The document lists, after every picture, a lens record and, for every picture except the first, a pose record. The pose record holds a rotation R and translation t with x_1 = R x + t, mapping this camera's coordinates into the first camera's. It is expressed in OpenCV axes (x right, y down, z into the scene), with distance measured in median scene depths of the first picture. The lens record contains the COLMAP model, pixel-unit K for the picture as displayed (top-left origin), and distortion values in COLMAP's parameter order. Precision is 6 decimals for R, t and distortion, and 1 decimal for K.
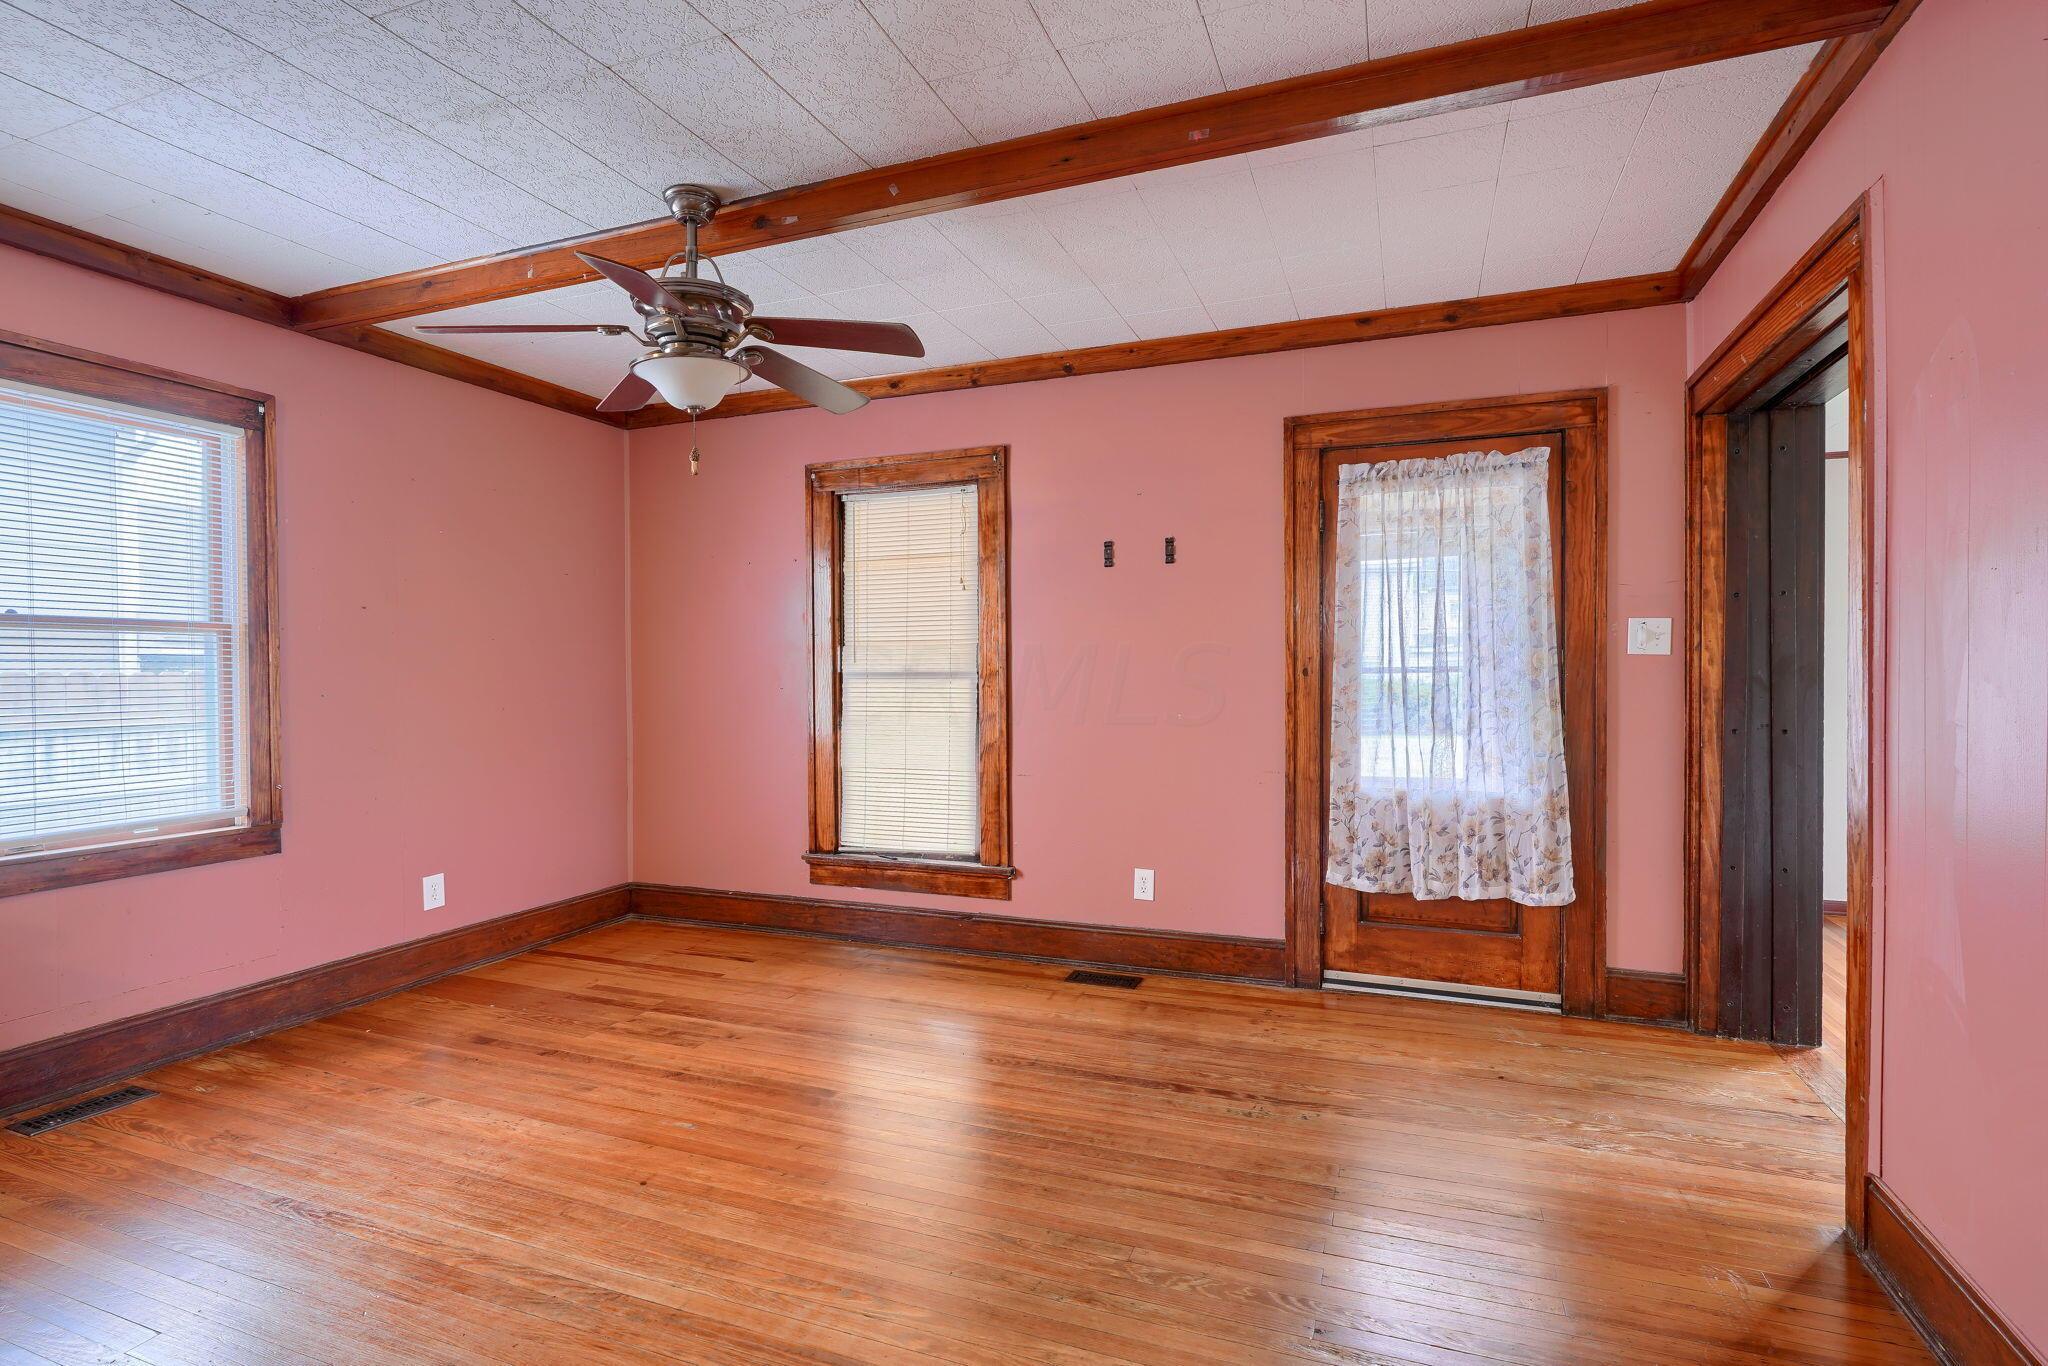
lens RADIAL K [[990.6, 0, 1024.0], [0, 990.6, 683.0], [0, 0, 1]] dist [-0.005417, 0.000265]
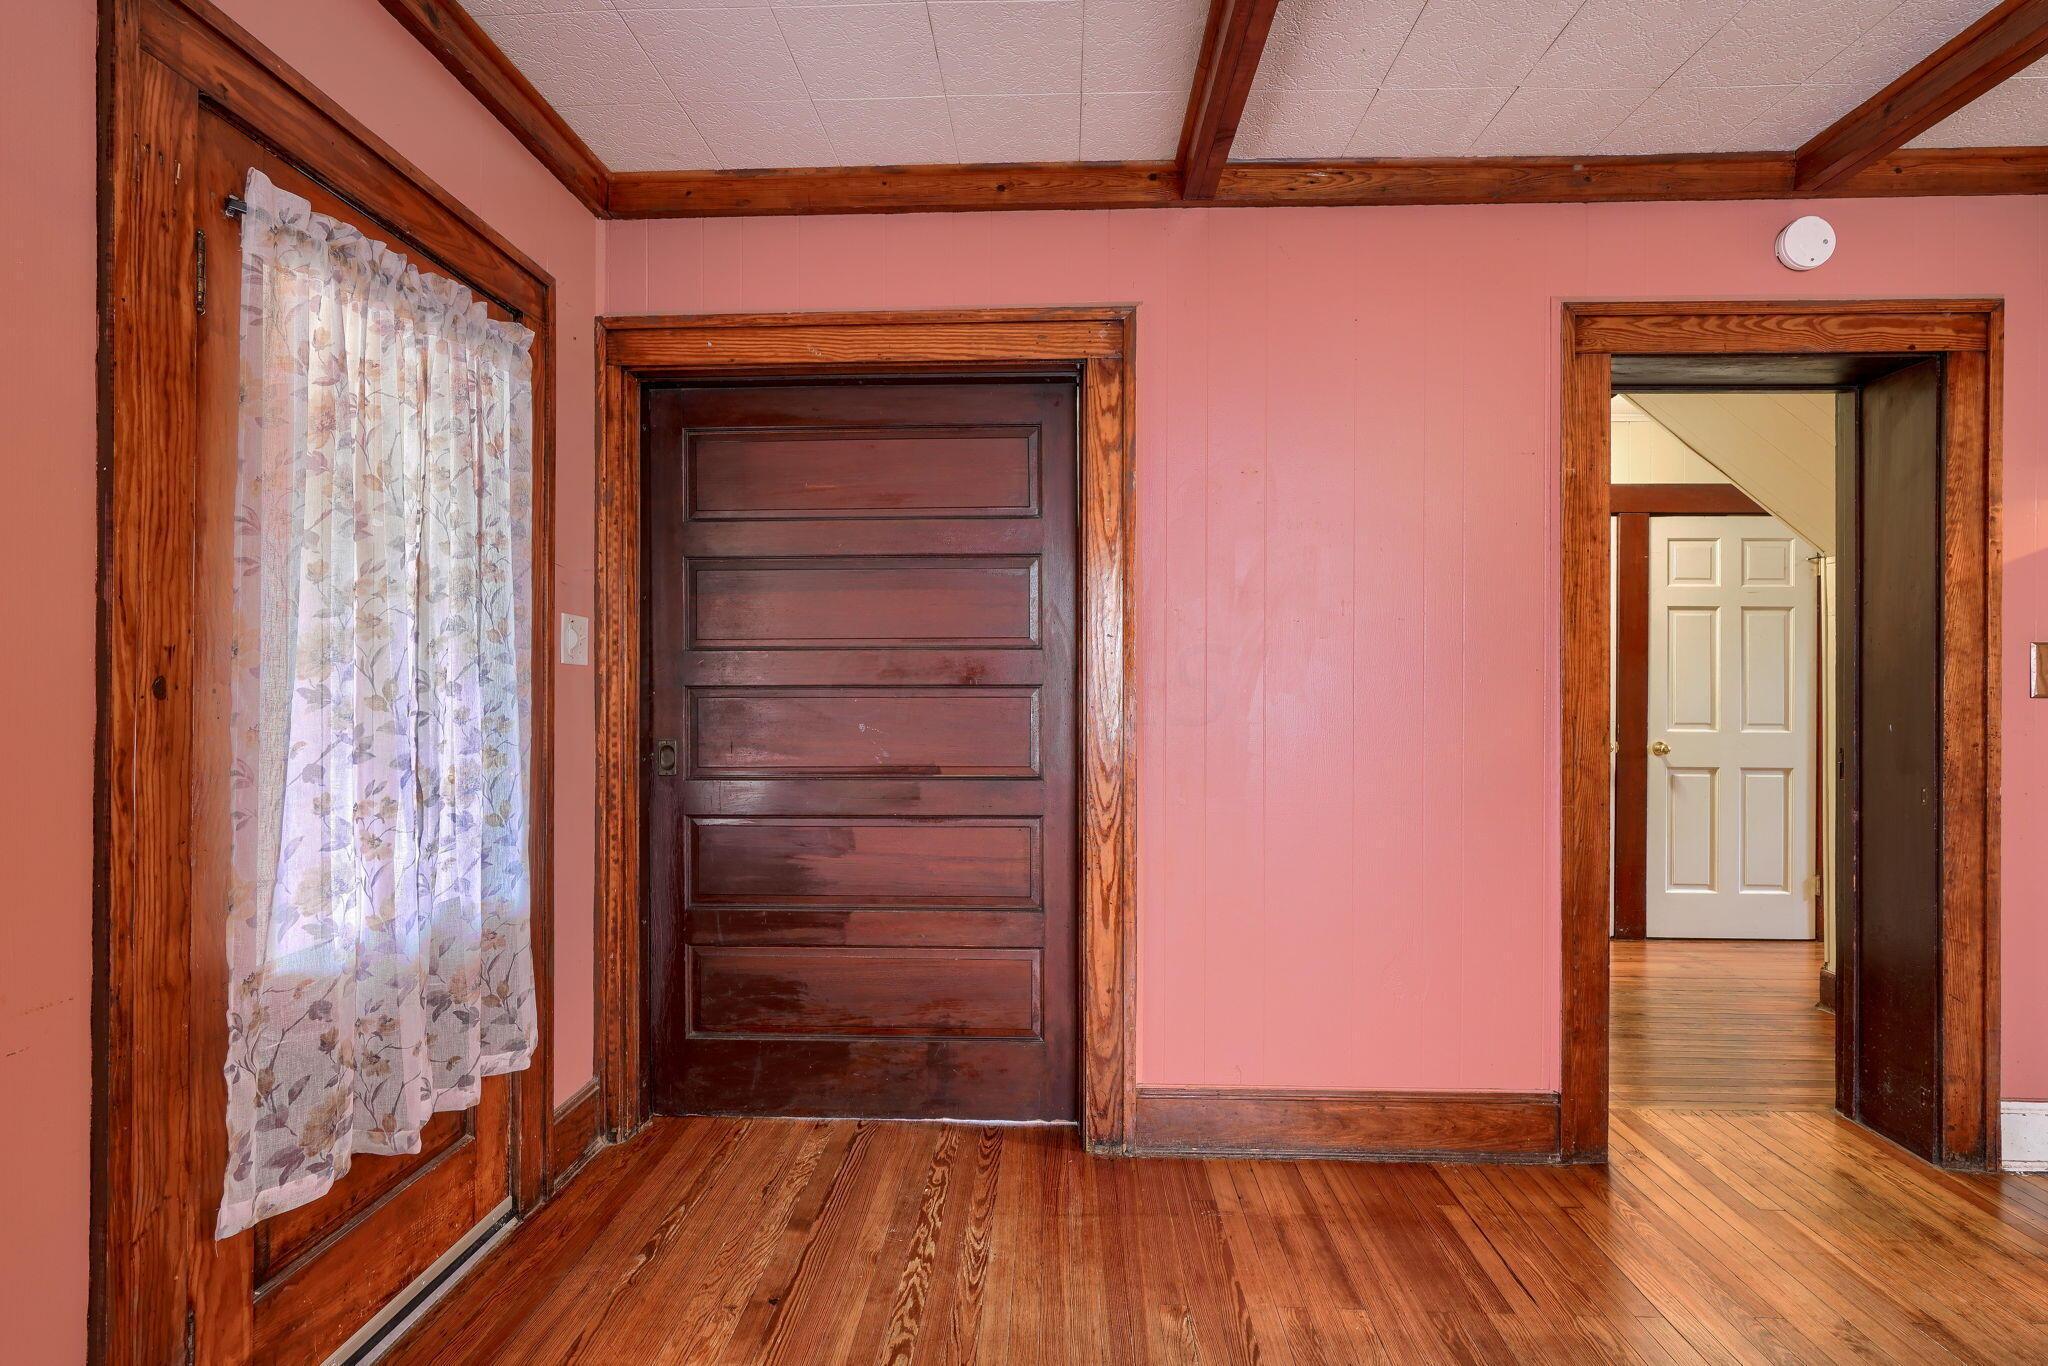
lens RADIAL K [[990.6, 0, 1024.0], [0, 990.6, 683.0], [0, 0, 1]] dist [-0.005417, 0.000265]
pose [[-0.335818, 0.007785, 0.941895, -0.168609], [0.011092, 0.999929, -0.004310, -0.007790], [-0.941862, 0.009000, -0.335881, 0.899155]]
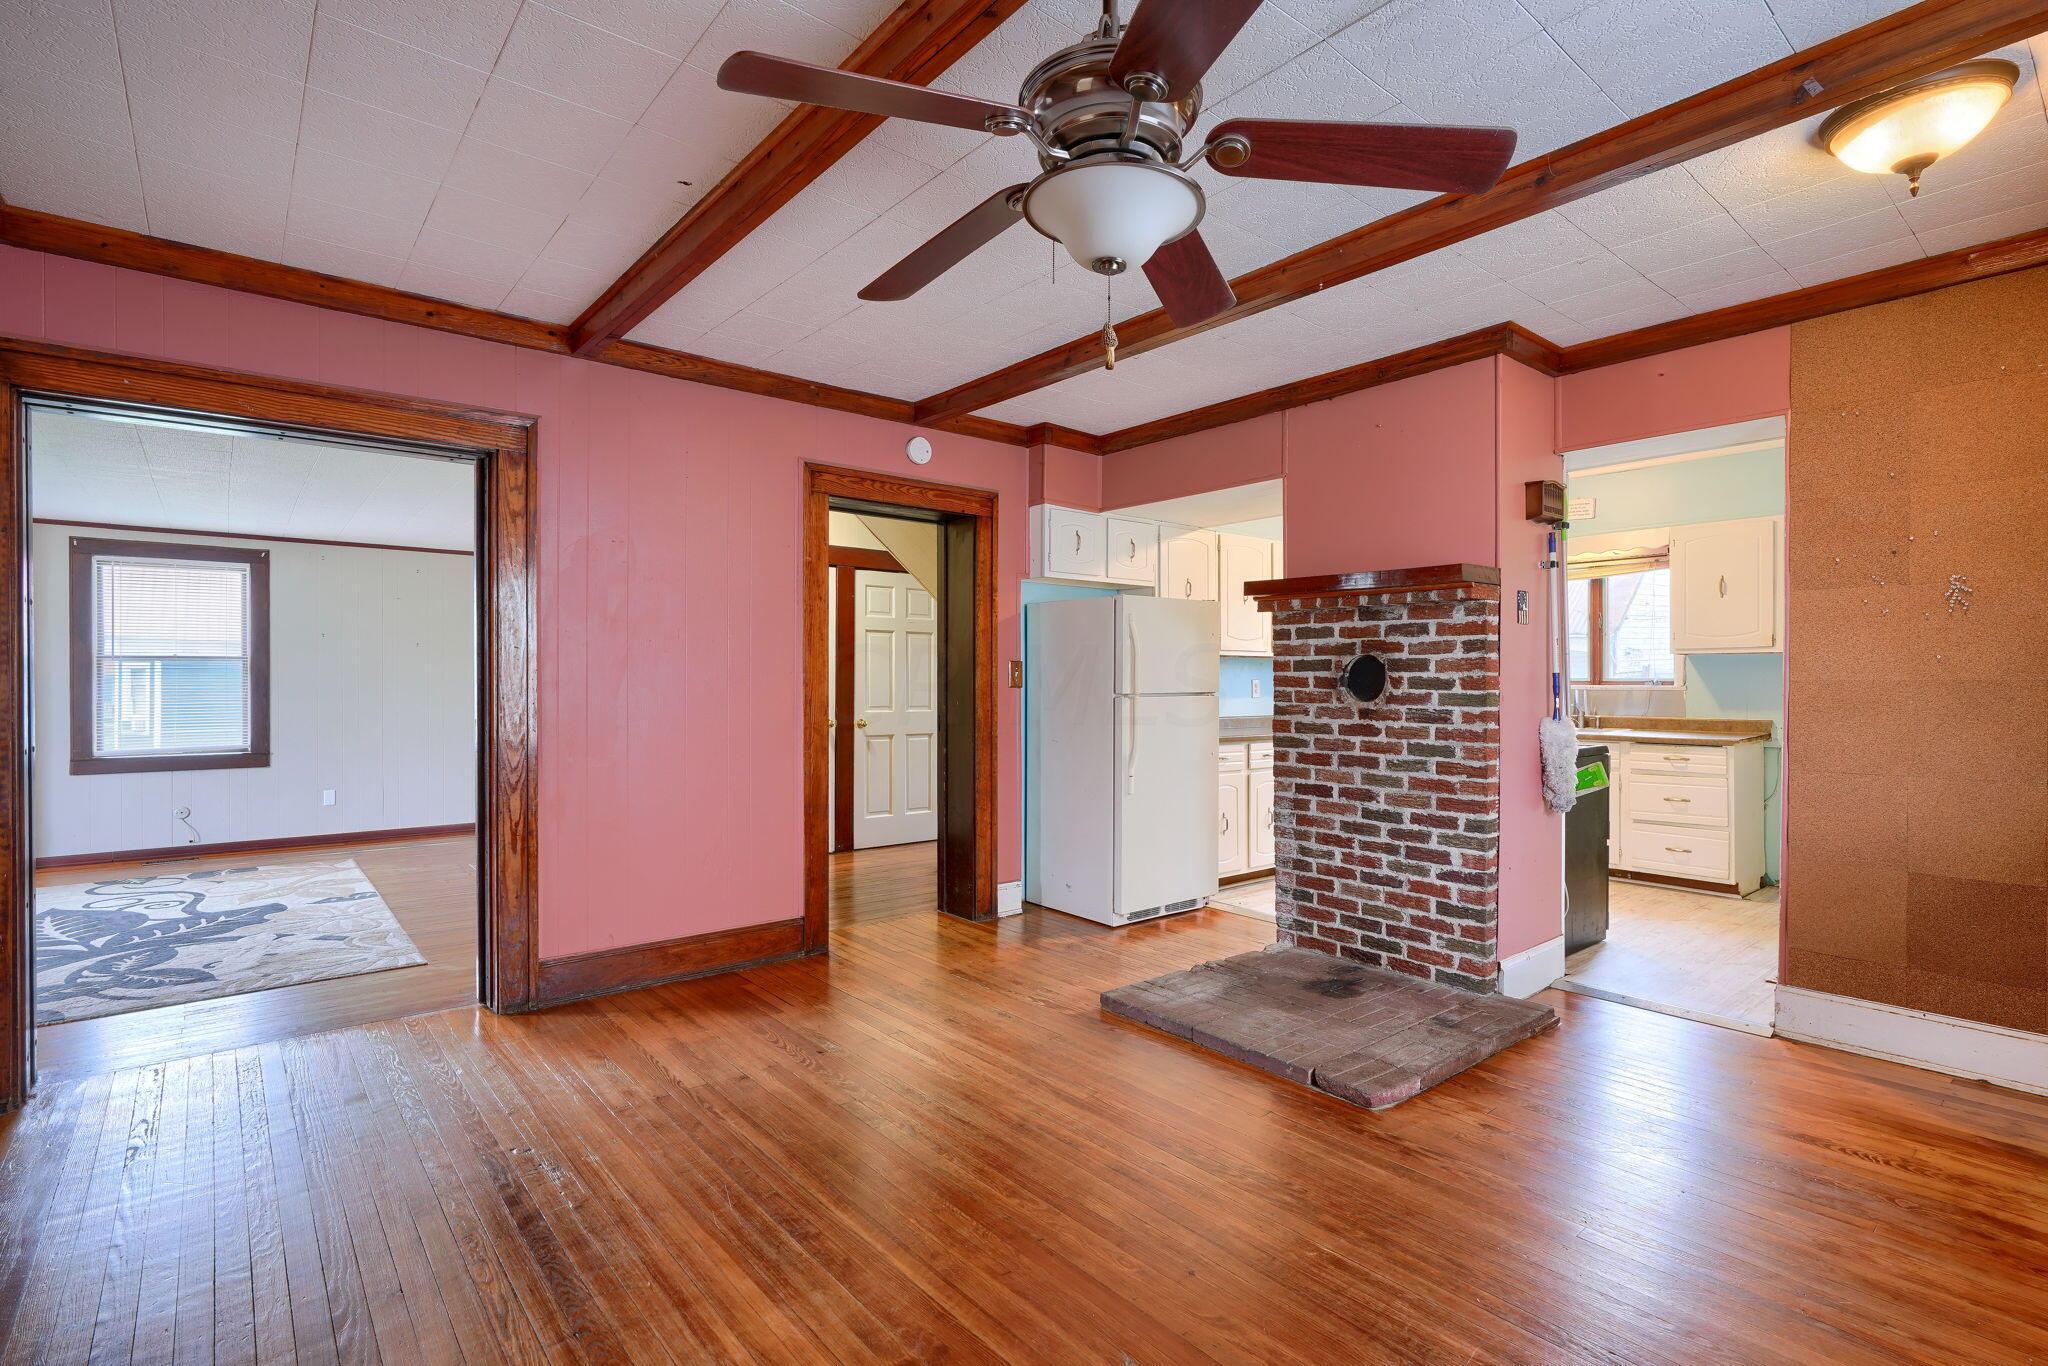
lens RADIAL K [[963.5, 0, 1024.0], [0, 963.5, 683.0], [0, 0, 1]] dist [-0.000931, 0.000318]
pose [[-0.876566, 0.006748, 0.481234, -0.452480], [0.011774, 0.999903, 0.007425, -0.008950], [-0.481138, 0.012174, -0.876561, 1.223116]]
